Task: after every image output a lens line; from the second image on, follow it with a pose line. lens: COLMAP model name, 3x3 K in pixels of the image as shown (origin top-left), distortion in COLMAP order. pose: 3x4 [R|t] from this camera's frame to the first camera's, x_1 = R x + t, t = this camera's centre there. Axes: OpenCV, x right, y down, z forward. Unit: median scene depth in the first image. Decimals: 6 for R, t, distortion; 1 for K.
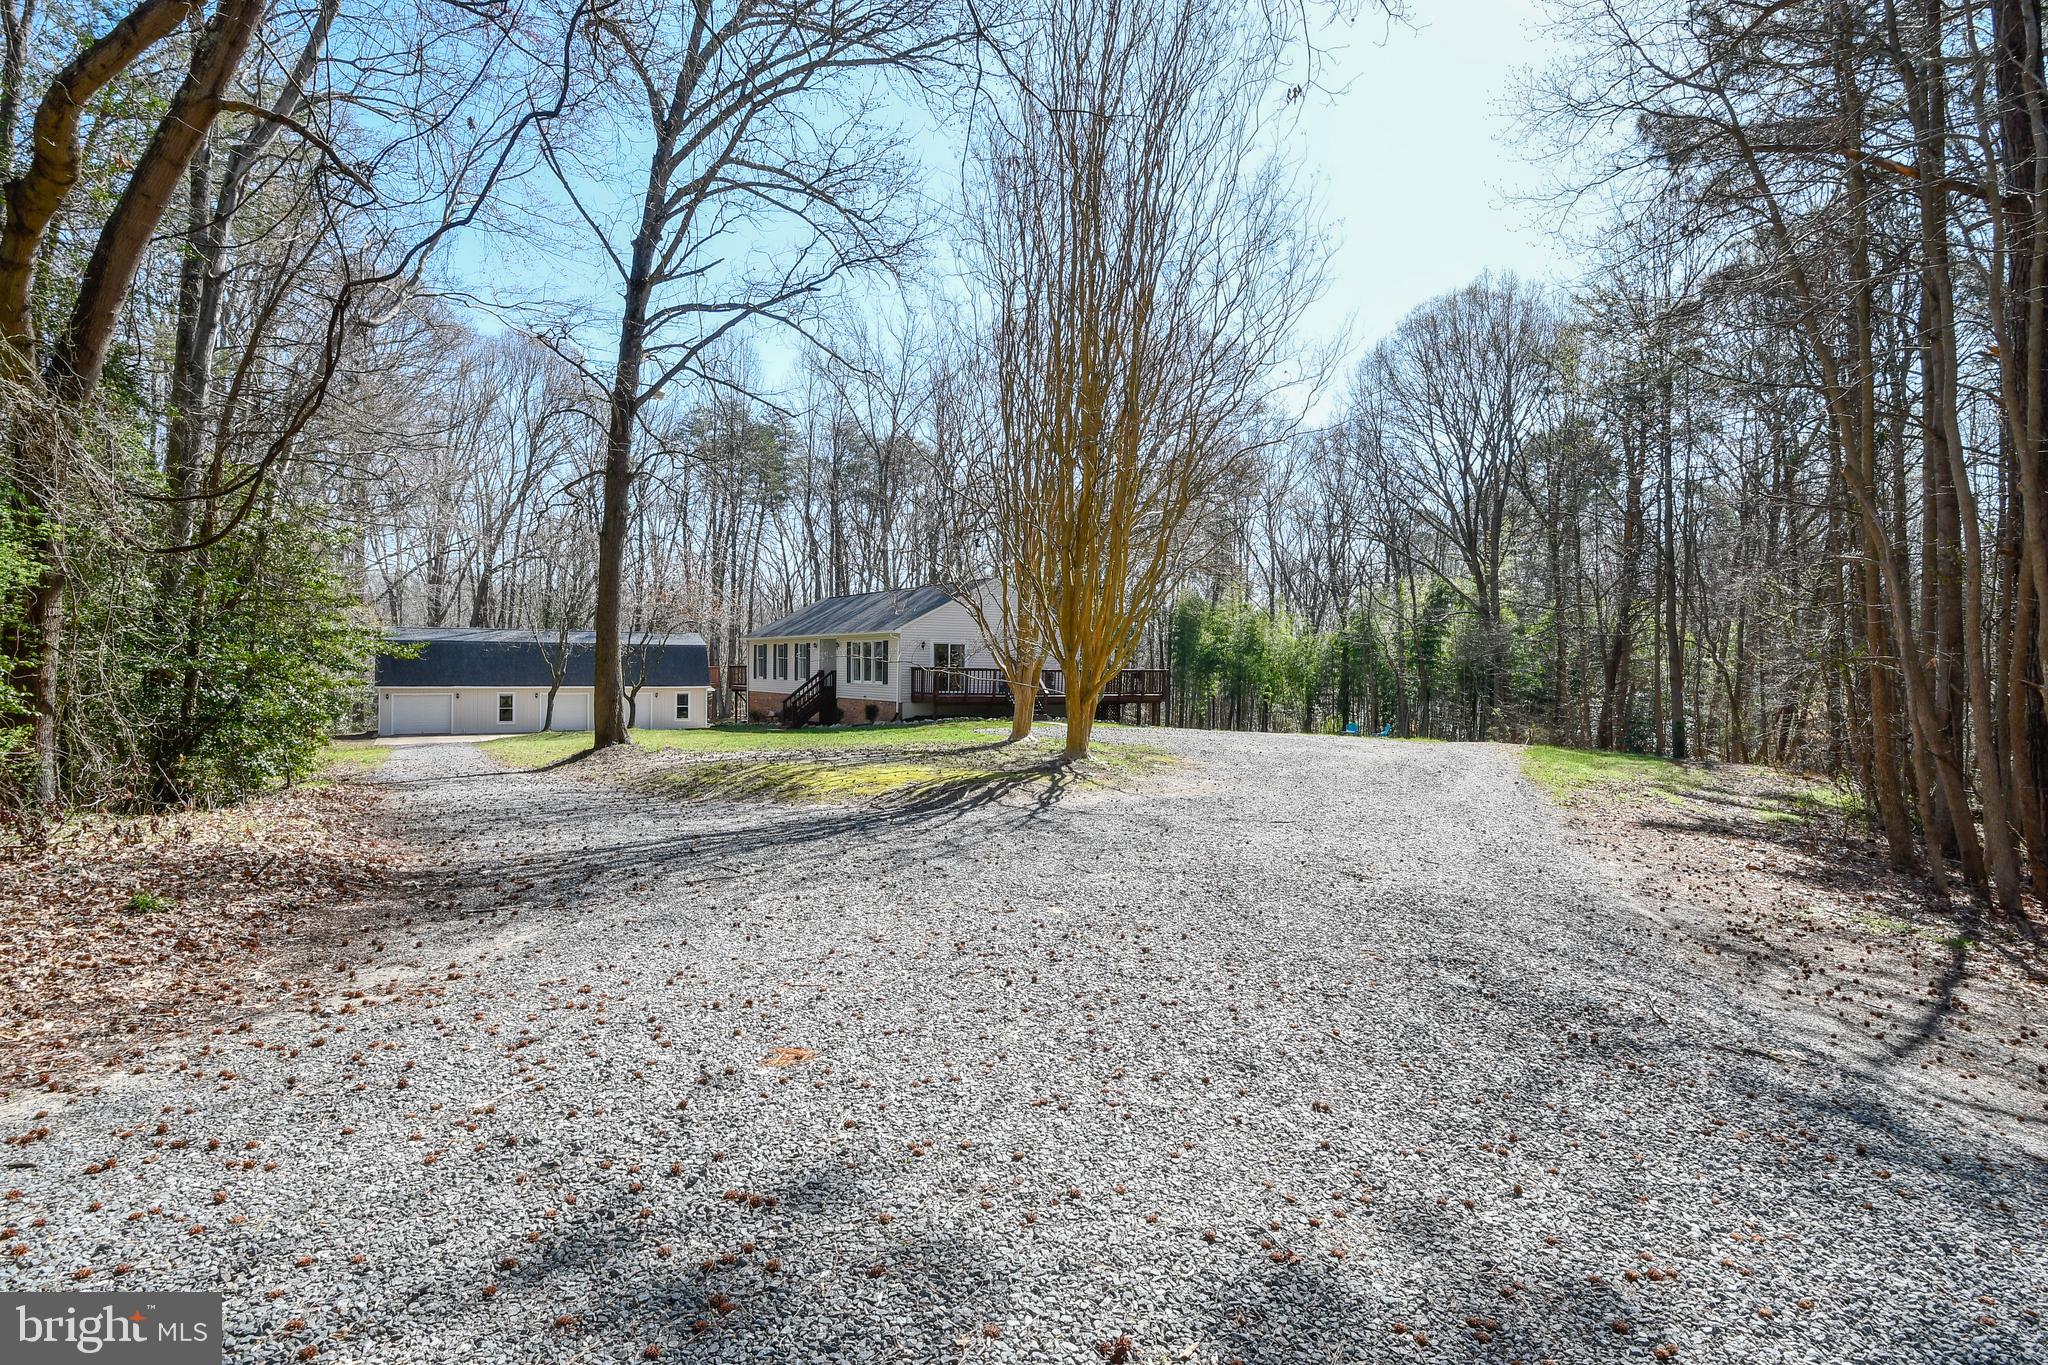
lens RADIAL K [[1065.1, 0, 1024.0], [0, 1065.1, 682.5], [0, 0, 1]] dist [0.000827, 0.000056]
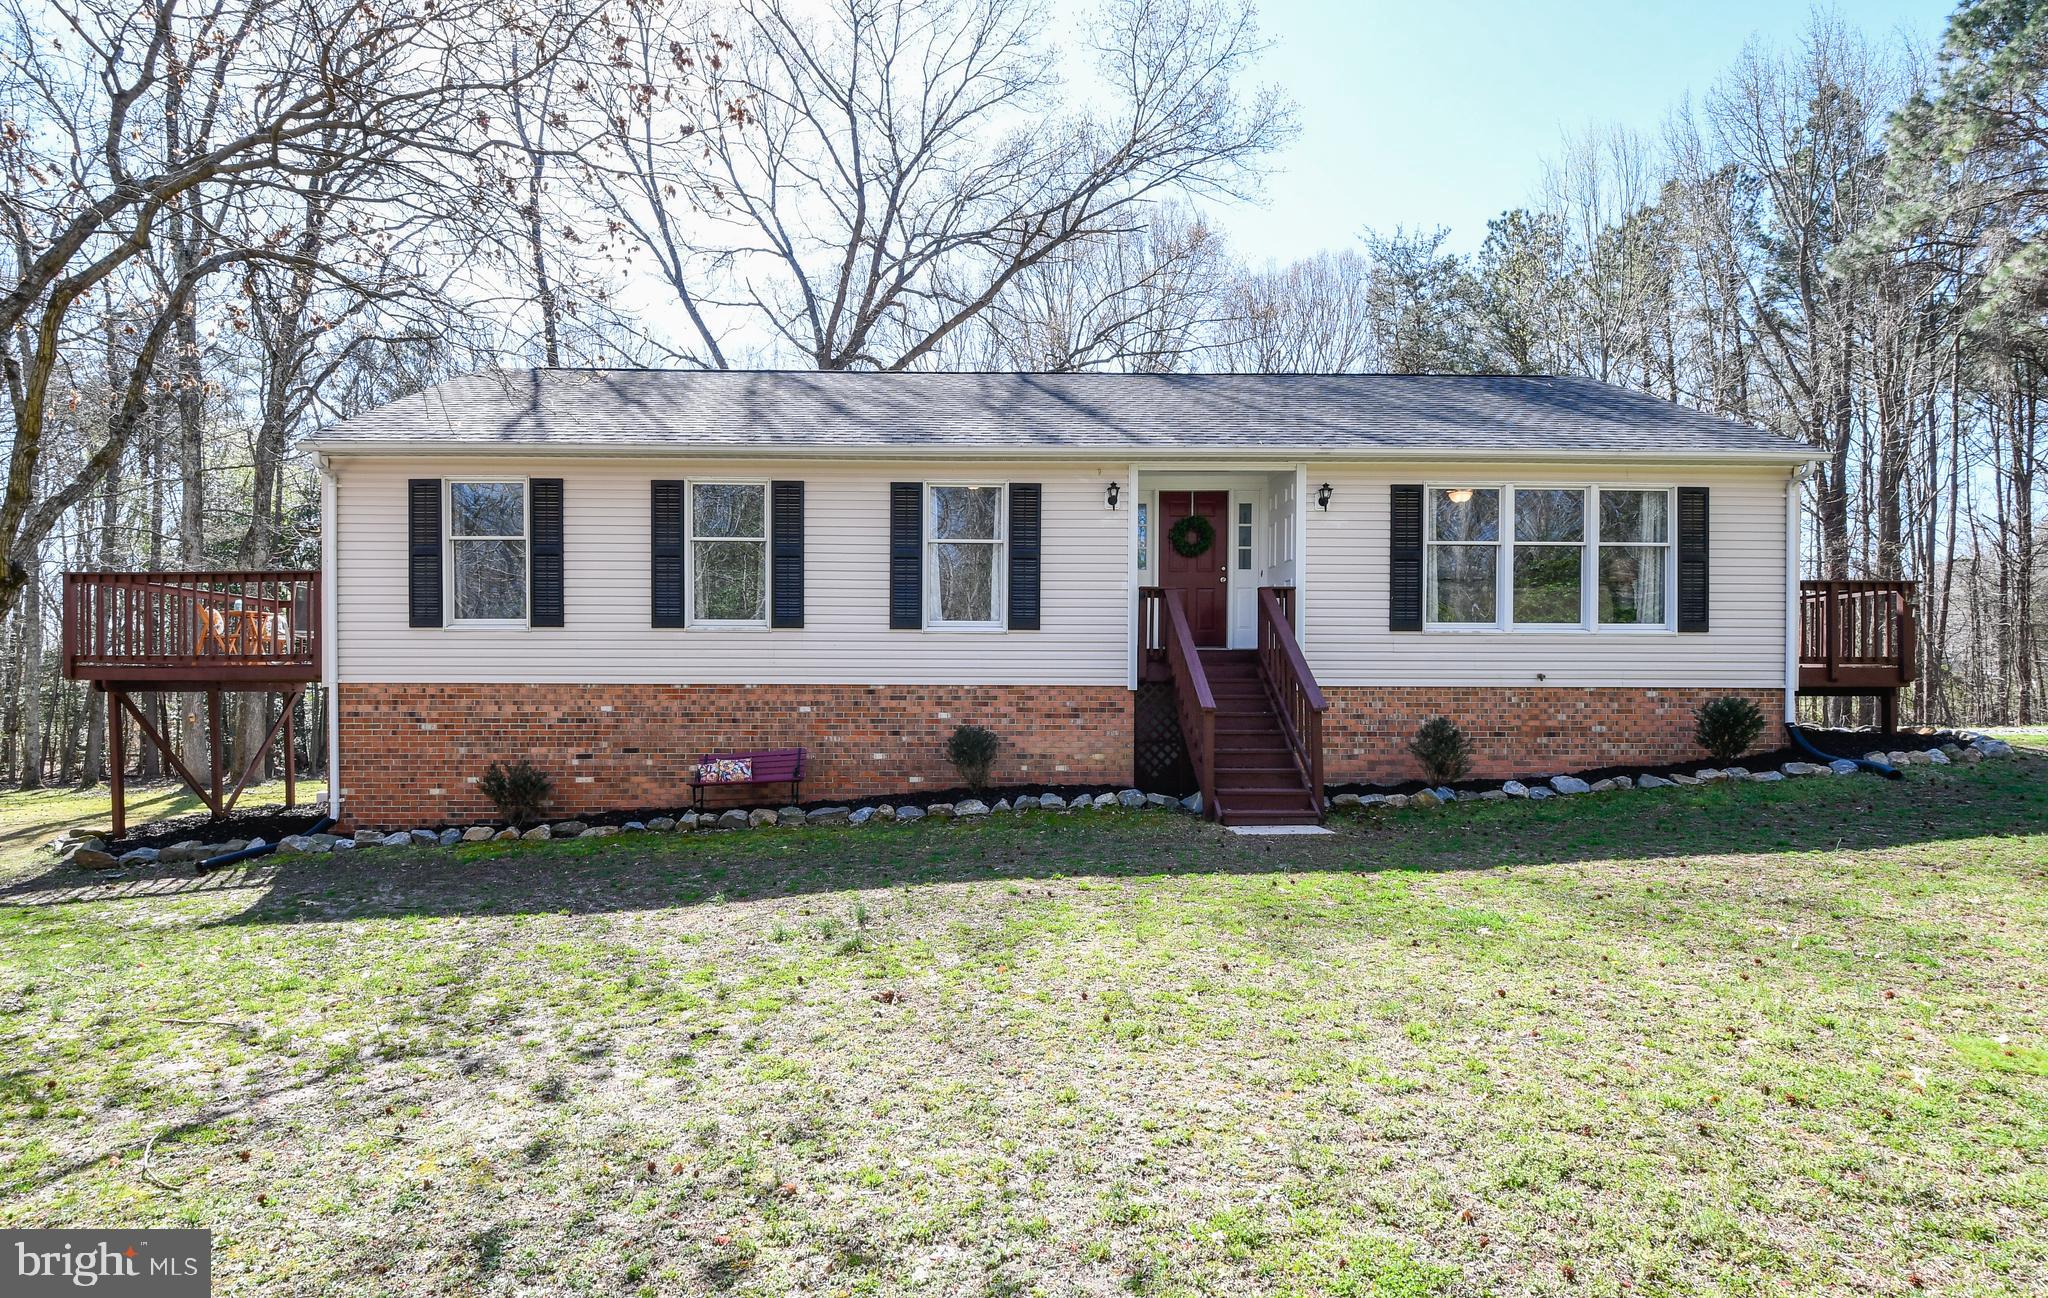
lens RADIAL K [[713.7, 0, 1024.0], [0, 713.7, 649.0], [0, 0, 1]] dist [0.001565, 0.000126]
pose [[0.538845, -0.018495, 0.842202, -0.438041], [0.011527, 0.999827, 0.014581, -0.000051], [-0.842326, 0.001851, 0.538965, 1.152013]]
